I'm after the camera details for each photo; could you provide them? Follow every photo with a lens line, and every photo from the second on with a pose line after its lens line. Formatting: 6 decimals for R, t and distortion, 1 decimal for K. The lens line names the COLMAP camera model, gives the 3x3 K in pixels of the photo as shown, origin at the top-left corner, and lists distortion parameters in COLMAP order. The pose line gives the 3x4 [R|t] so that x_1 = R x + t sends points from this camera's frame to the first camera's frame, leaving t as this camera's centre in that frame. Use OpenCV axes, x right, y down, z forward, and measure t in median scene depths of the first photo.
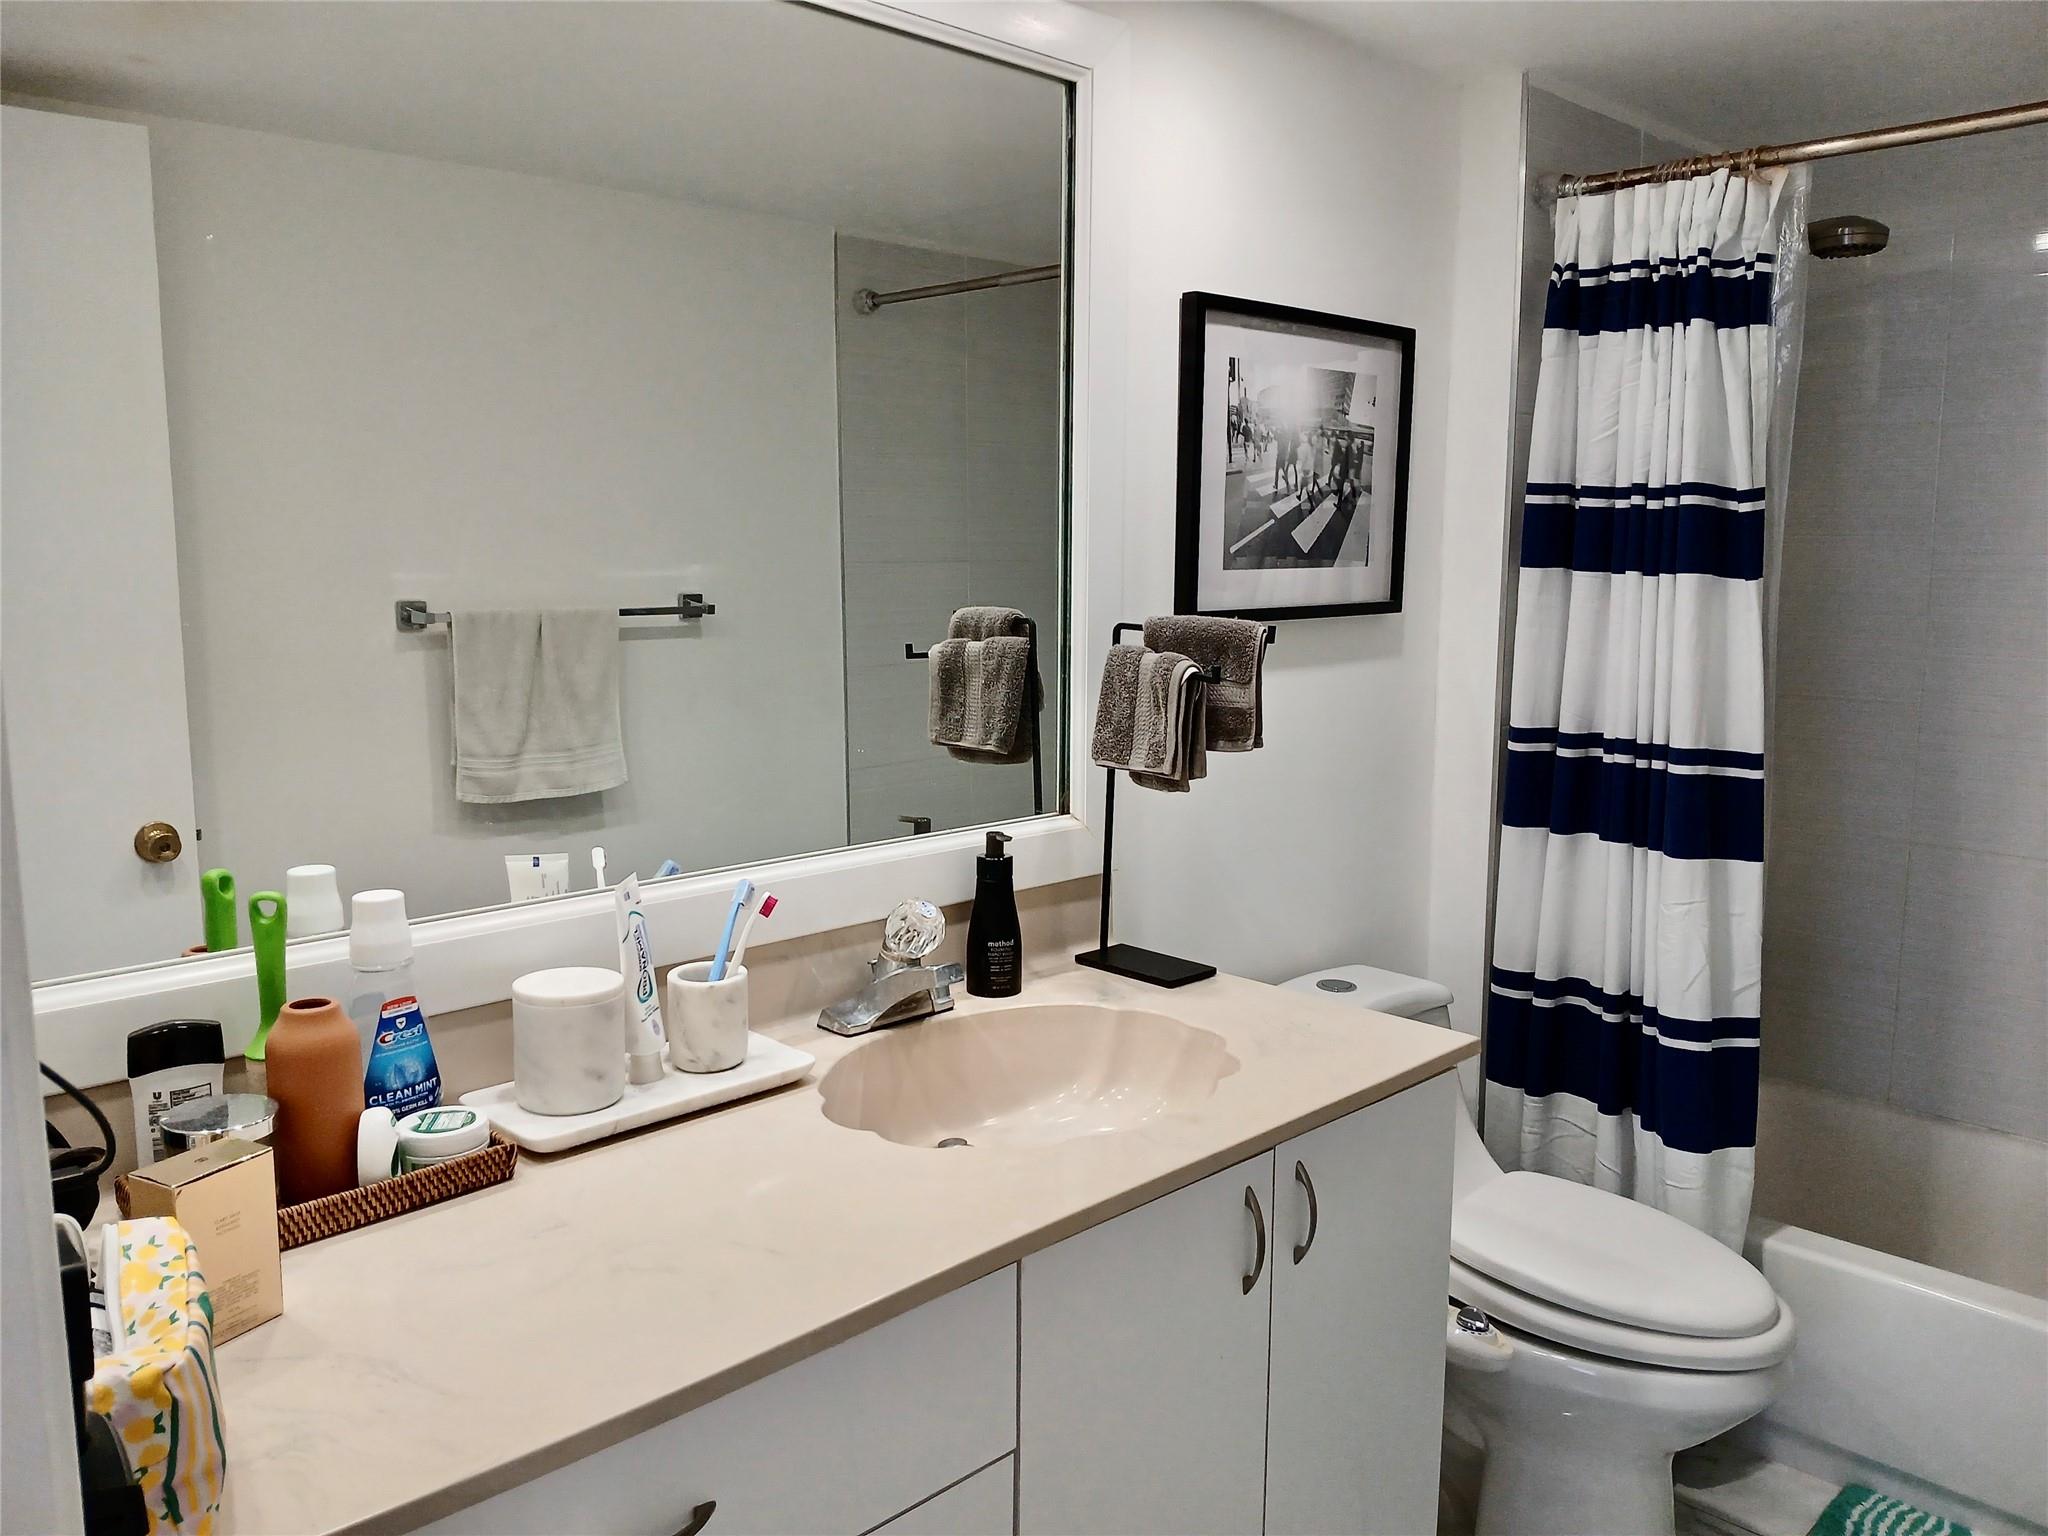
lens RADIAL K [[1540.6, 0, 1024.0], [0, 1540.6, 768.0], [0, 0, 1]] dist [0.109853, -0.198581]
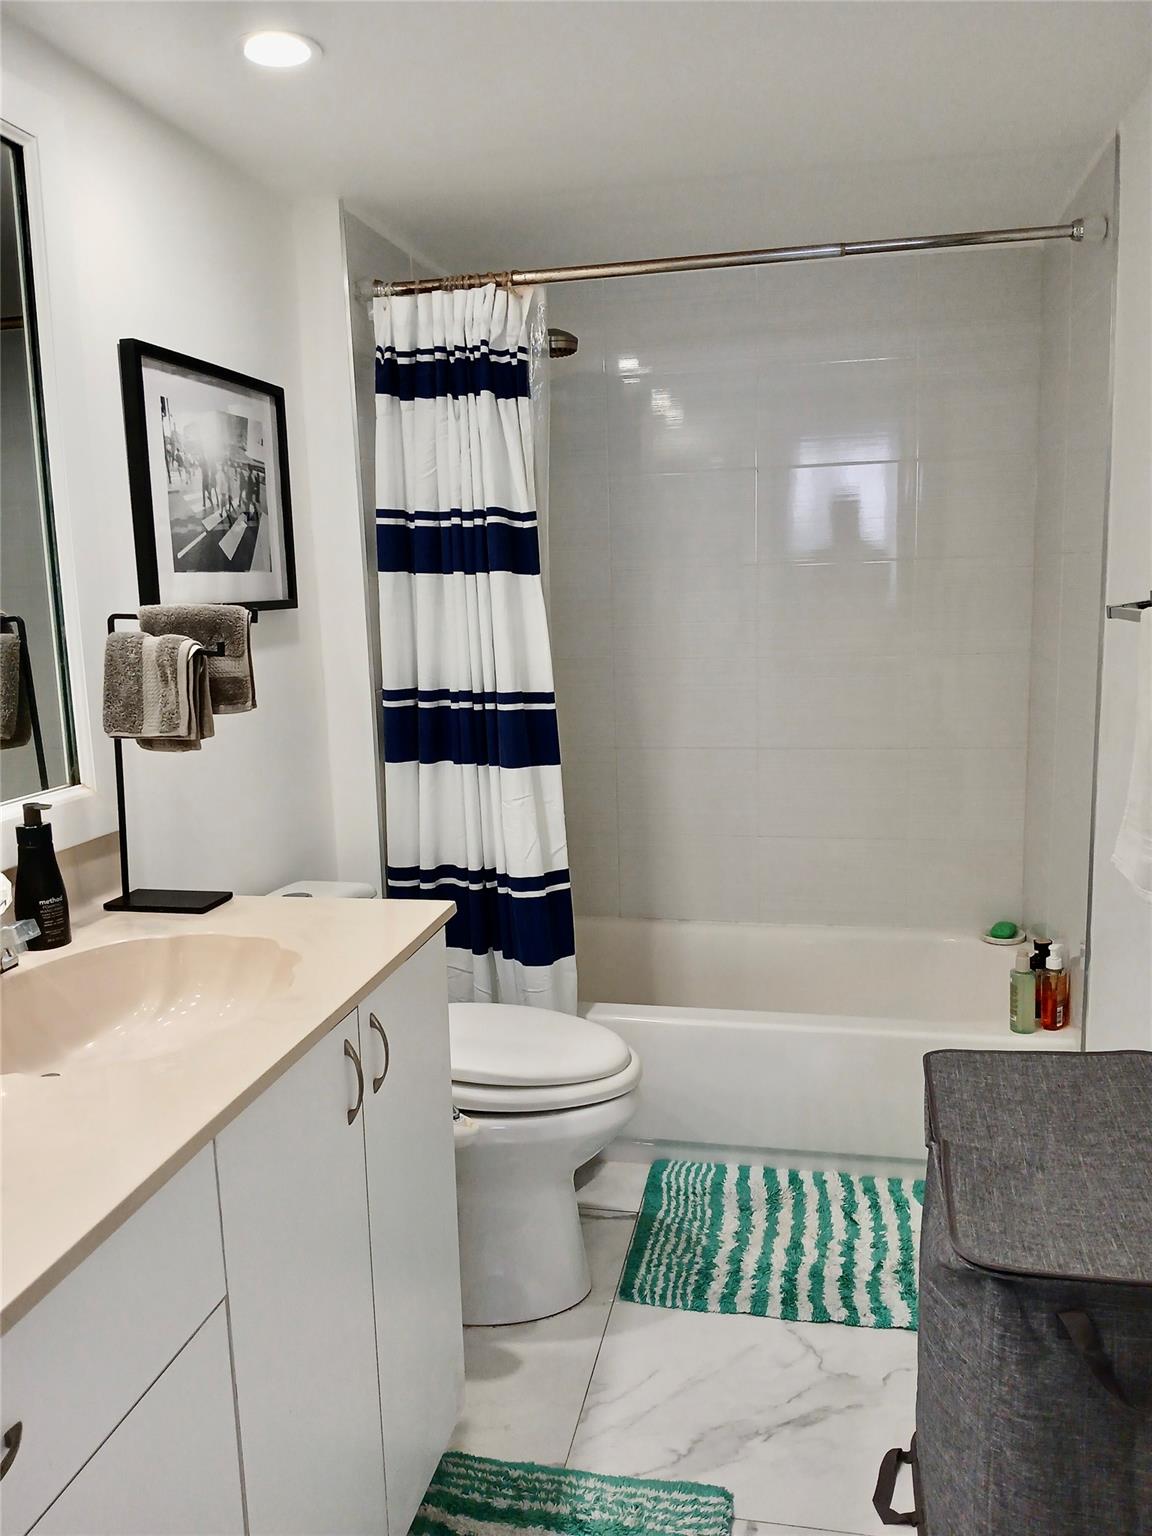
lens RADIAL K [[1155.4, 0, 576.0], [0, 1155.4, 768.0], [0, 0, 1]] dist [0.109853, -0.198581]
pose [[0.847792, -0.116201, 0.517441, -0.089721], [0.108034, 0.993082, 0.046009, 0.014815], [-0.519208, 0.016895, 0.854481, 0.051893]]
